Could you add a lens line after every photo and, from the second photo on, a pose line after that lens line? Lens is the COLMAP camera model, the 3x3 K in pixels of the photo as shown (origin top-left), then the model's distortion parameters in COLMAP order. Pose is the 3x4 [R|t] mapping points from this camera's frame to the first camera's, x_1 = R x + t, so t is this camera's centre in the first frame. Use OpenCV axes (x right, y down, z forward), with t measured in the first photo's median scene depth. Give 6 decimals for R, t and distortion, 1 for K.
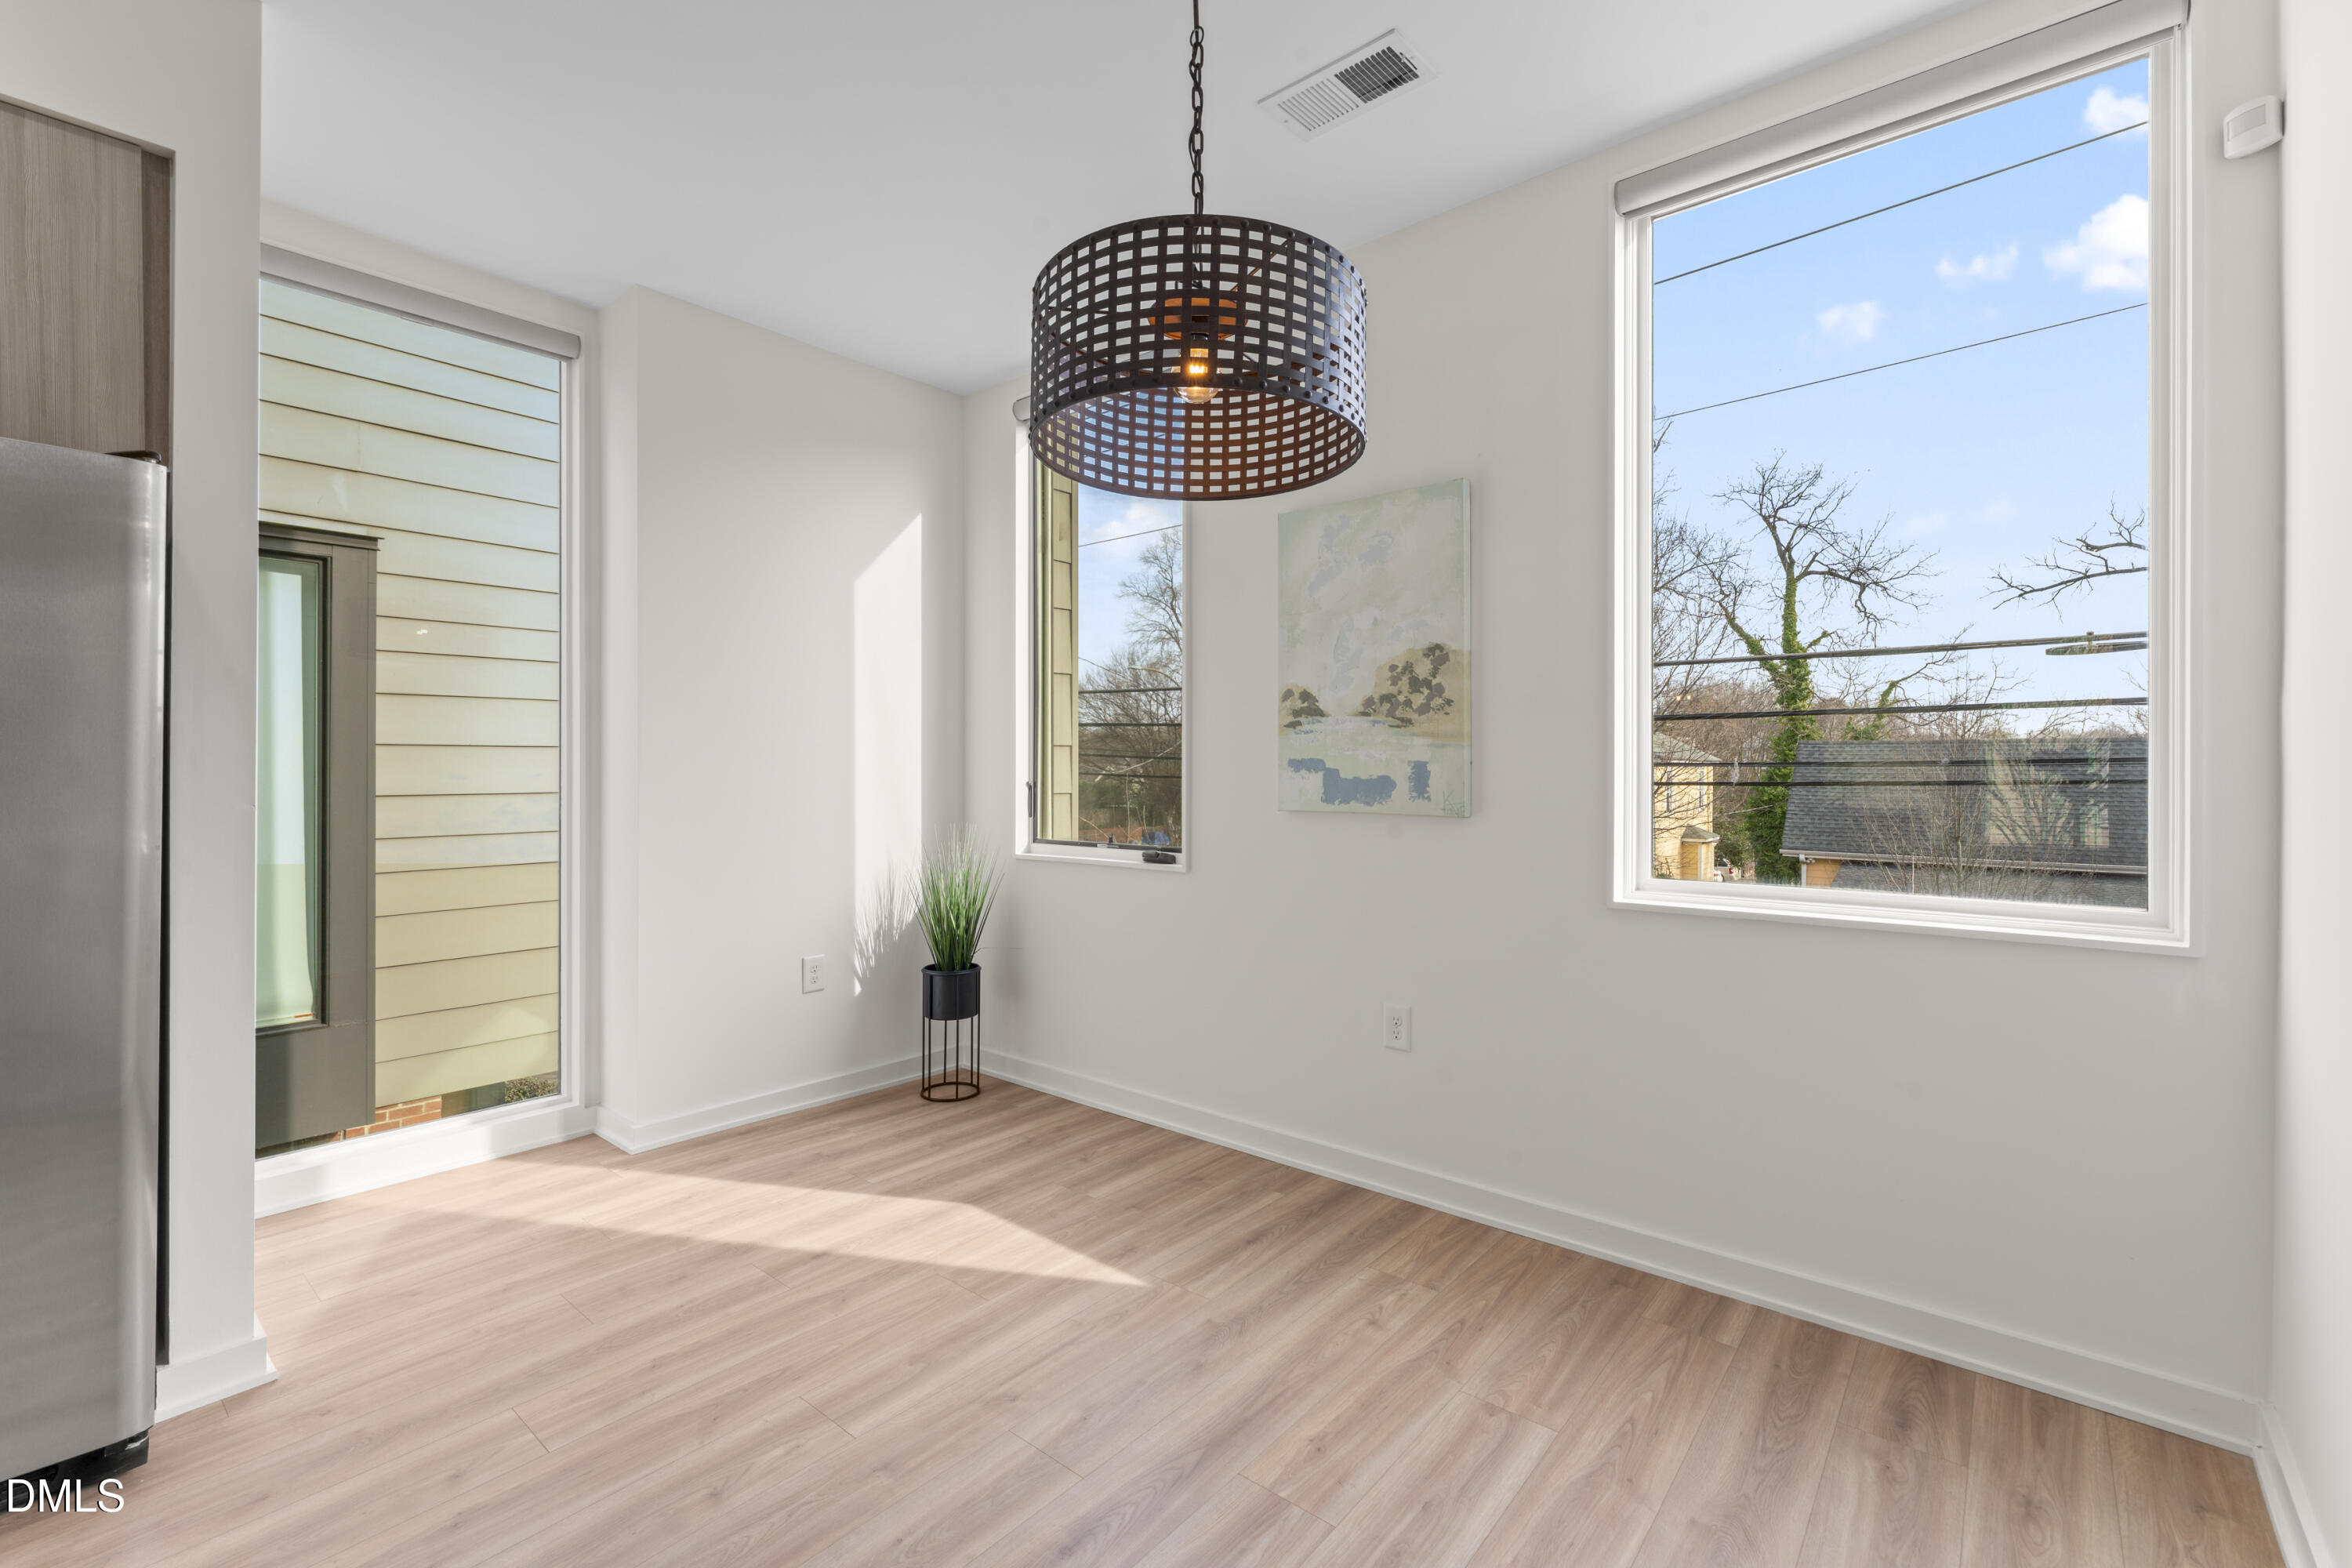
lens RADIAL K [[1012.9, 0, 1171.1], [0, 1012.9, 765.6], [0, 0, 1]] dist [-0.004418, 0.000572]
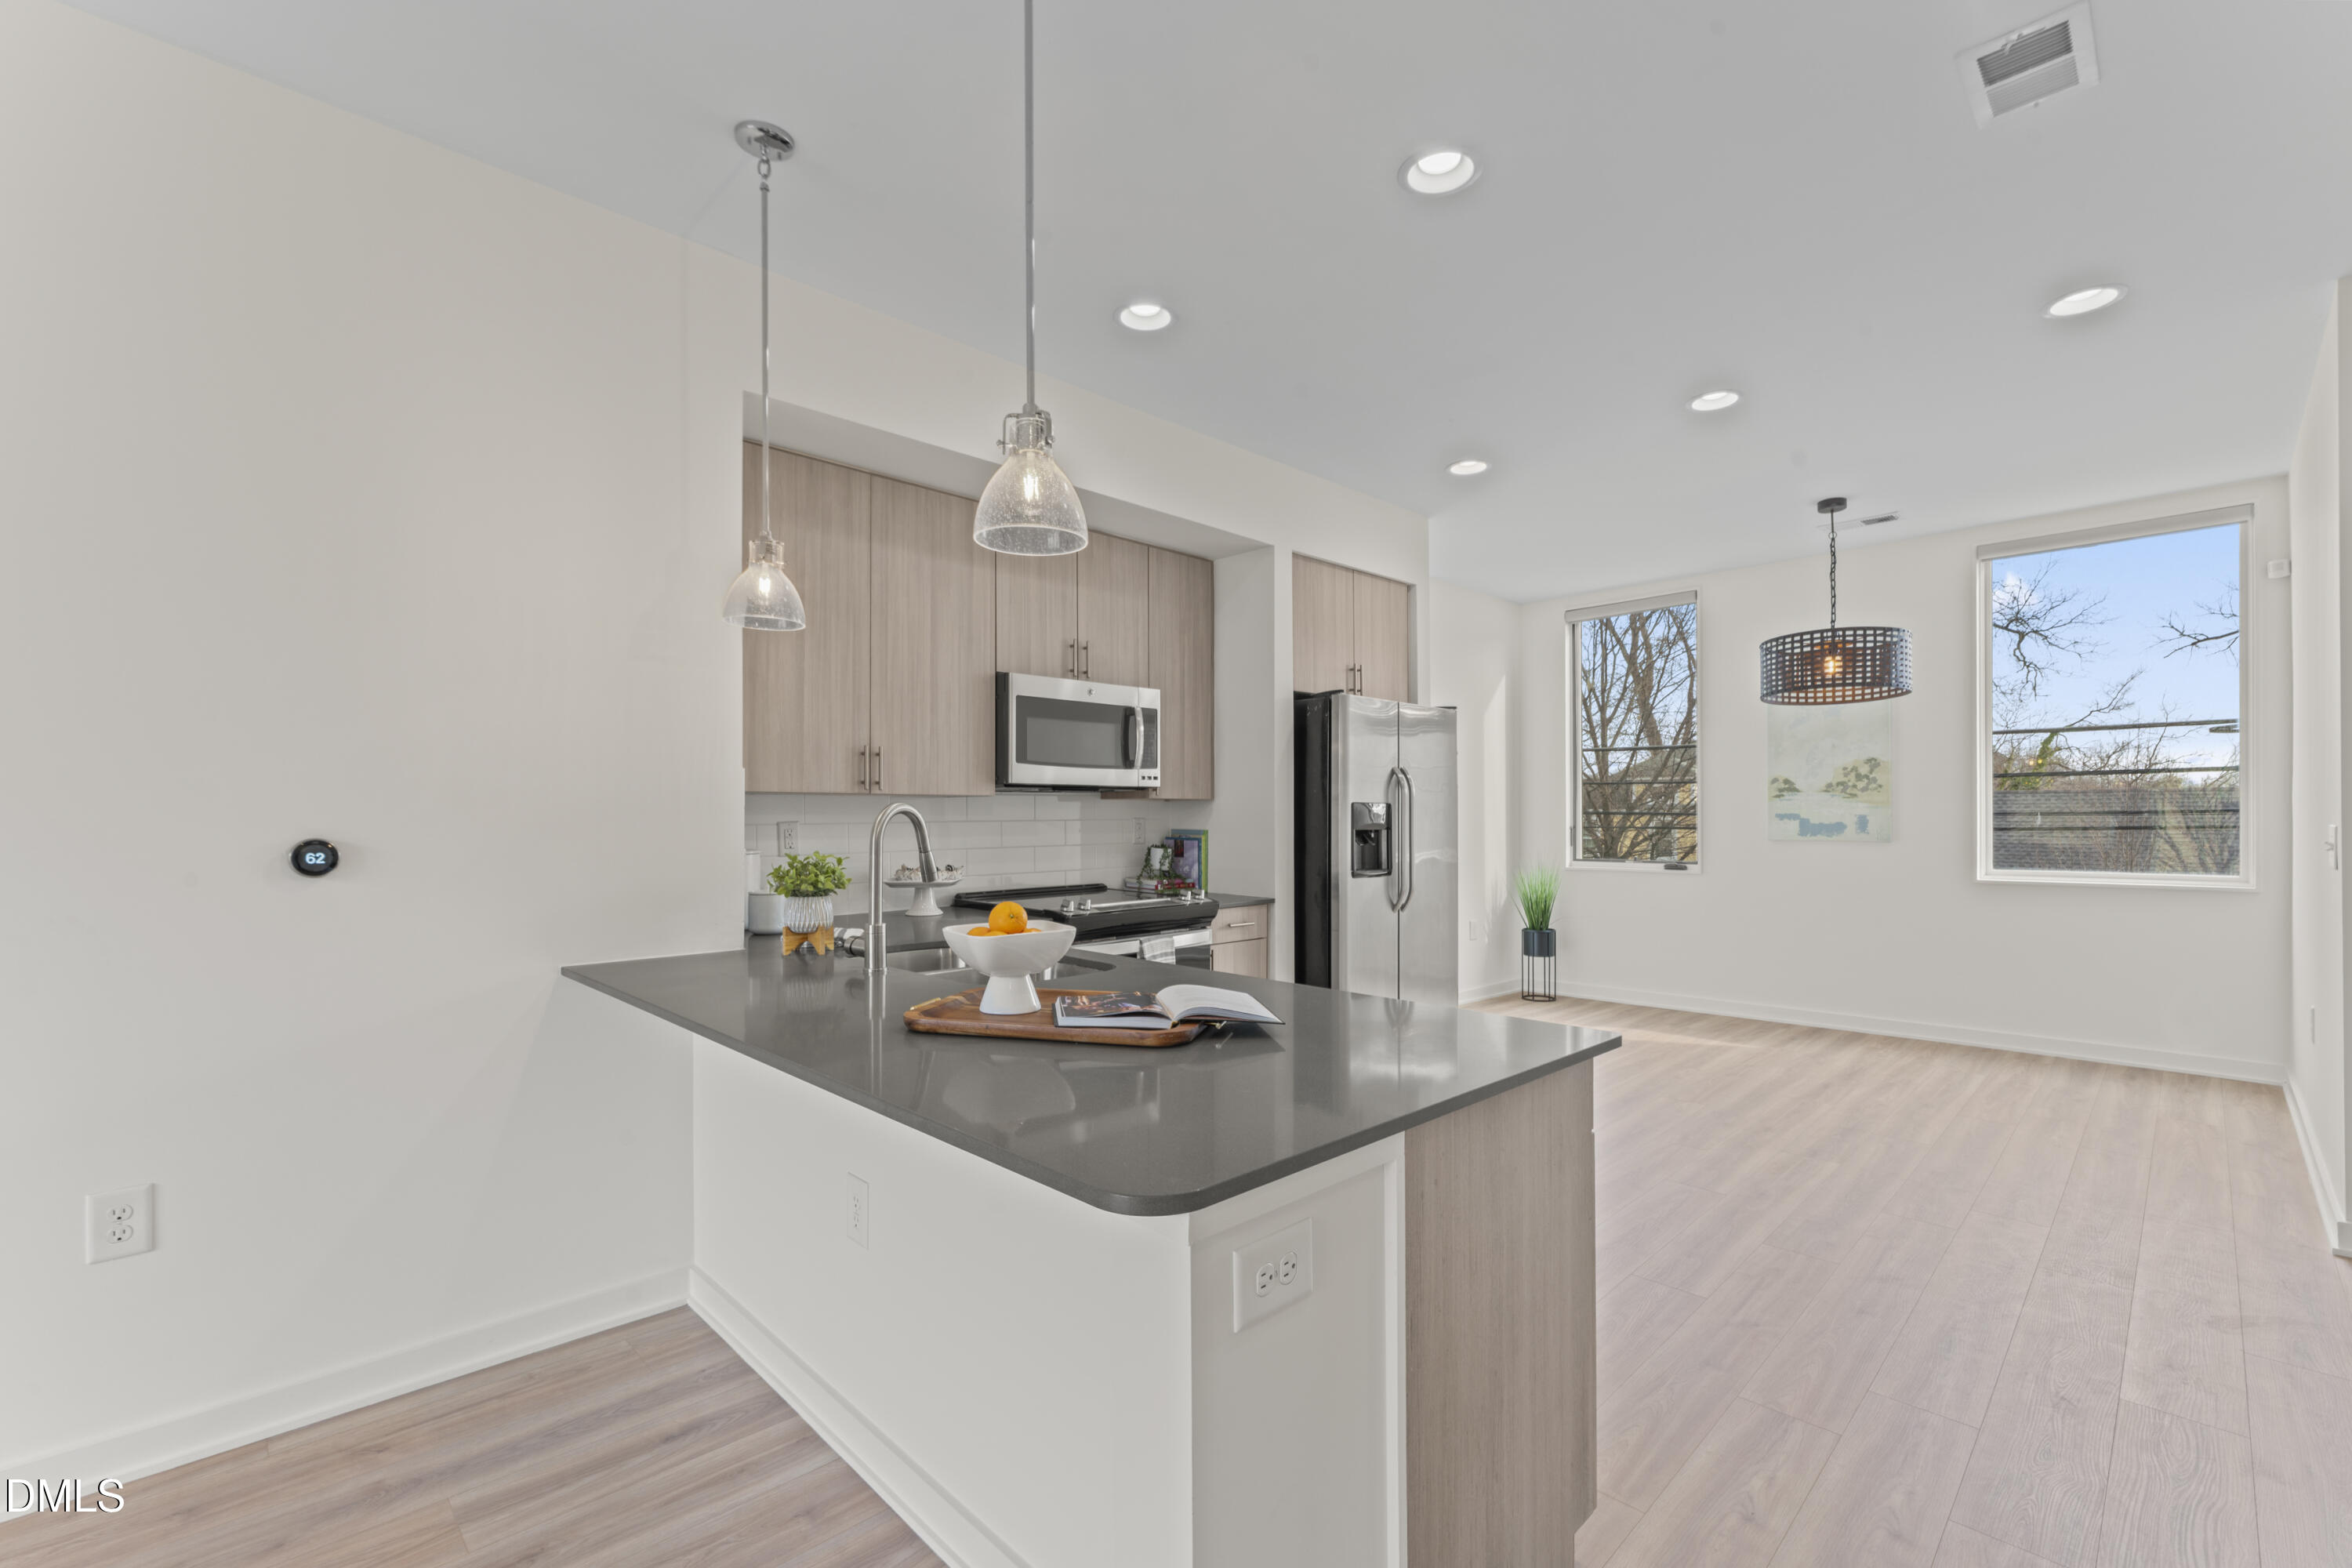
lens RADIAL K [[1012.9, 0, 1163.0], [0, 1012.9, 812.8], [0, 0, 1]] dist [-0.004418, 0.000572]
pose [[0.995194, -0.002238, -0.097893, -0.880364], [0.002026, 0.999995, -0.002264, -0.006161], [0.097898, 0.002055, 0.995194, -1.071343]]
